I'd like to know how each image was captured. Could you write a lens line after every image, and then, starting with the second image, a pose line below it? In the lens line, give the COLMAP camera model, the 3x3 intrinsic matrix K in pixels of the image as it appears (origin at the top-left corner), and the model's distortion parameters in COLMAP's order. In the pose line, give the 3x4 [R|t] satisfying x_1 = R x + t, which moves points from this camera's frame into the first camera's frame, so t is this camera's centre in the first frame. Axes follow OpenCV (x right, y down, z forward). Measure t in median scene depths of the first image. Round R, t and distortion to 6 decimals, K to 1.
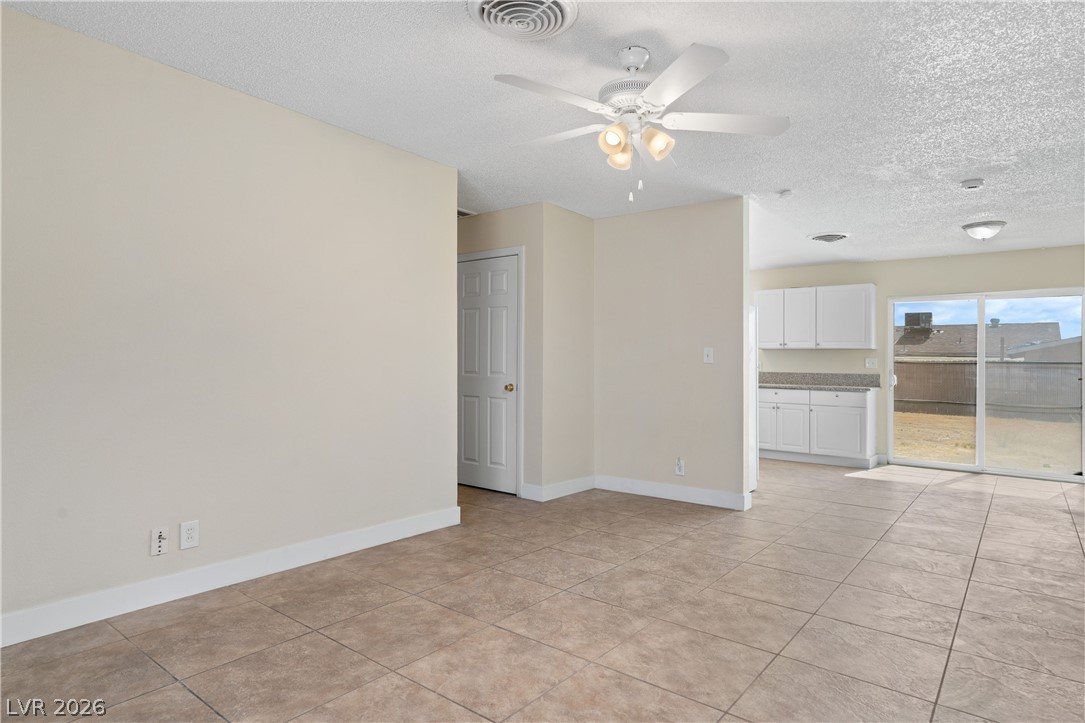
lens RADIAL K [[597.3, 0, 542.2], [0, 597.3, 356.8], [0, 0, 1]] dist [-0.002699, 0.001112]
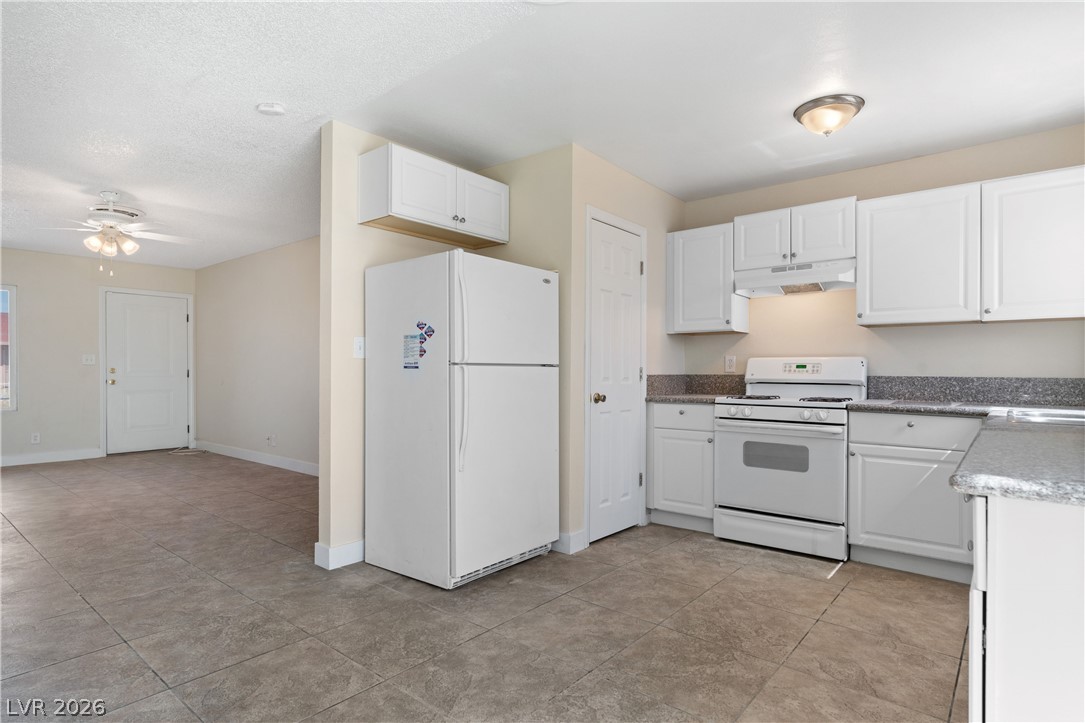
lens RADIAL K [[576.0, 0, 545.2], [0, 576.0, 367.0], [0, 0, 1]] dist [-0.000186, 0.001362]
pose [[-0.012540, -0.019034, -0.999740, 1.291465], [0.008667, 0.999779, -0.019143, 0.046488], [0.999884, -0.008905, -0.012372, 1.613866]]
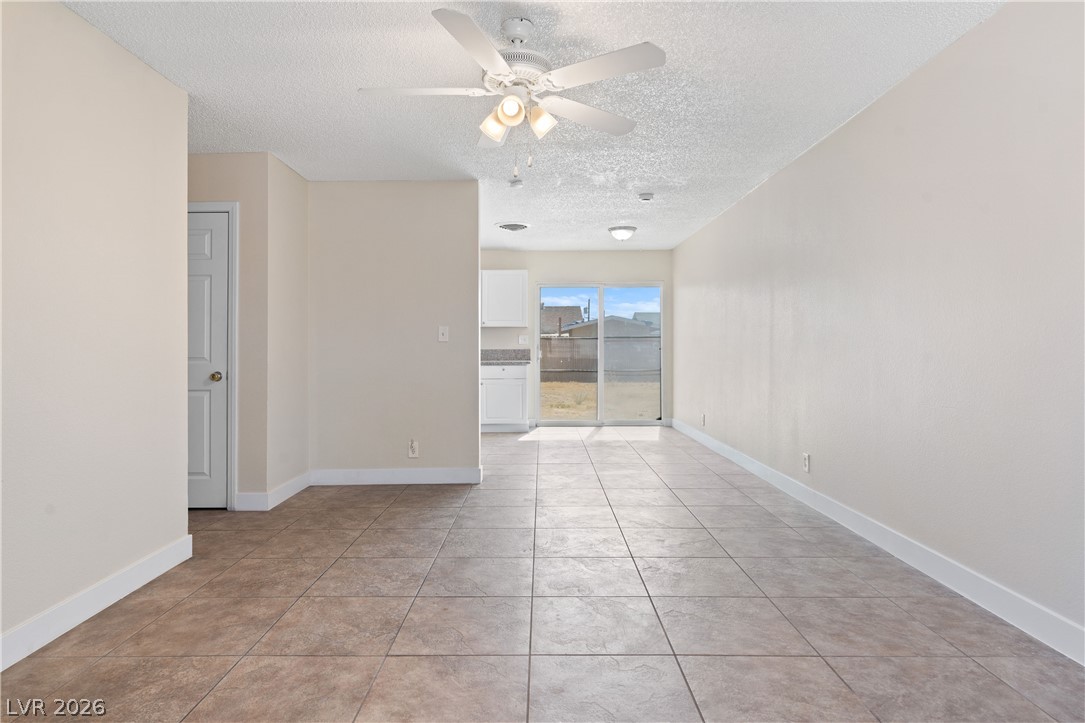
lens RADIAL K [[611.0, 0, 521.7], [0, 611.0, 335.7], [0, 0, 1]] dist [-0.002474, 0.002017]
pose [[0.798013, -0.011519, 0.602530, -0.306680], [0.011390, 0.999927, 0.004031, -0.002424], [-0.602533, 0.003646, 0.798086, 0.135577]]
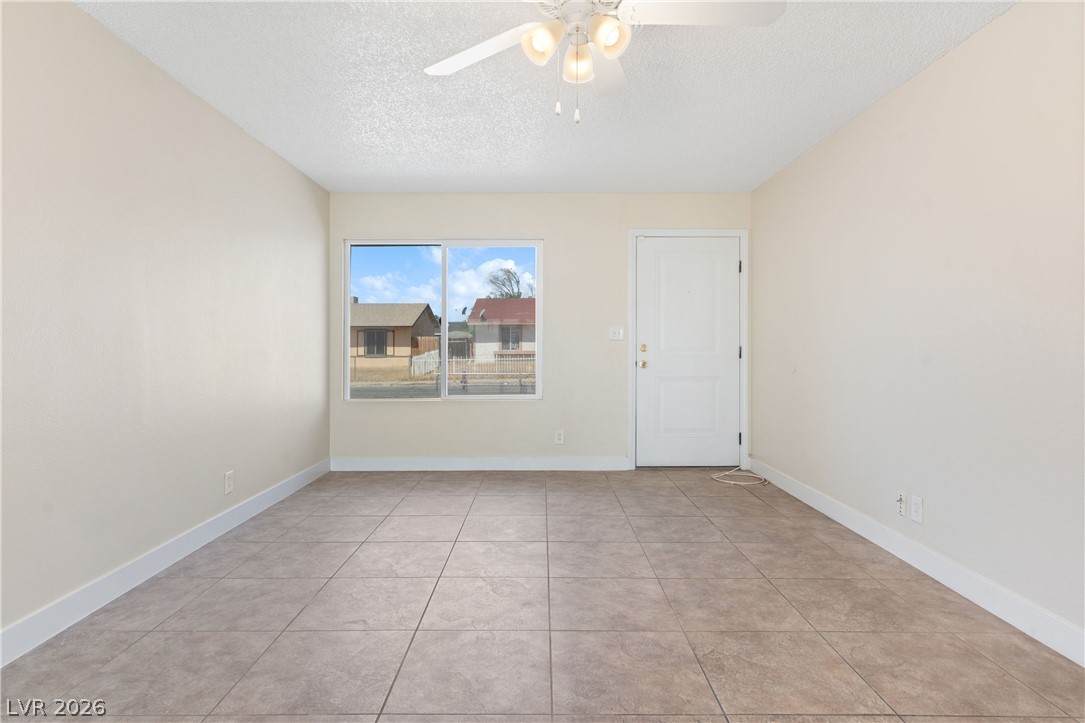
lens RADIAL K [[592.4, 0, 544.5], [0, 592.4, 372.9], [0, 0, 1]] dist [0.000113, 0.002604]
pose [[-0.773957, 0.018459, -0.632970, 0.440032], [-0.001159, 0.999532, 0.030566, 0.021080], [0.633238, 0.024390, -0.773573, 1.068133]]
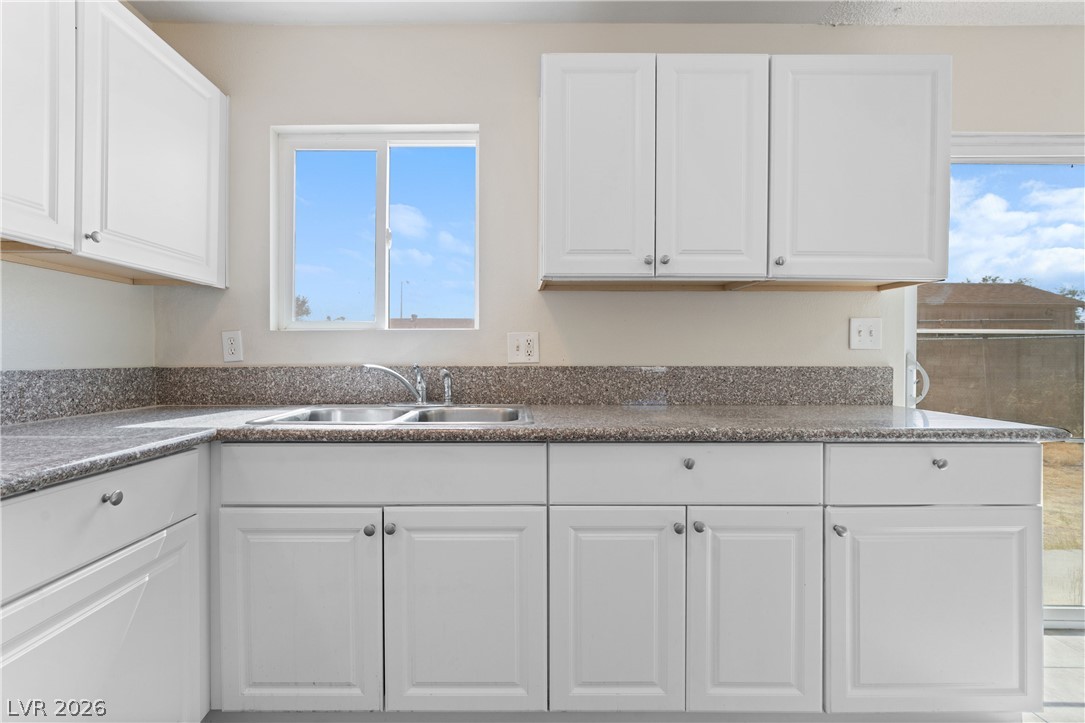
lens RADIAL K [[504.5, 0, 521.3], [0, 504.5, 357.4], [0, 0, 1]] dist [-0.004143, 0.000002]
pose [[0.788531, -0.016663, 0.614769, 0.452977], [0.003867, 0.999747, 0.022137, 0.034280], [-0.614982, -0.015079, 0.788397, 1.772559]]
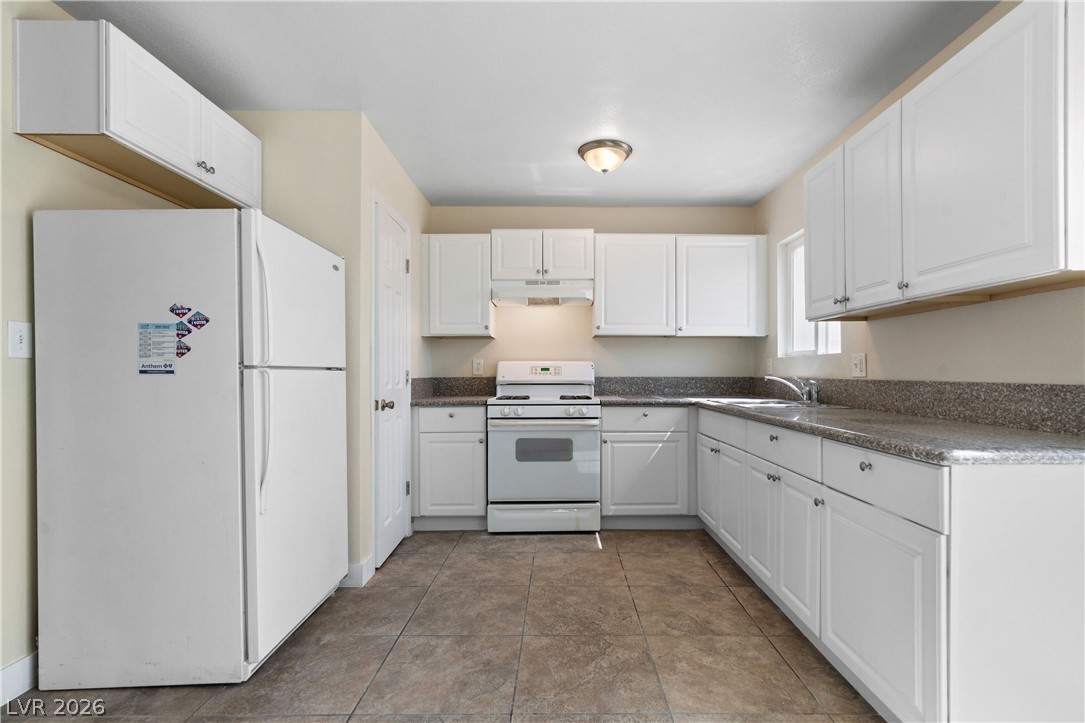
lens RADIAL K [[524.6, 0, 567.7], [0, 524.6, 372.9], [0, 0, 1]] dist [-0.001653, 0.001103]
pose [[0.637376, -0.013955, -0.770426, 1.108796], [0.020552, 0.999788, -0.001106, 0.038970], [0.770279, -0.015129, 0.637528, 1.399163]]
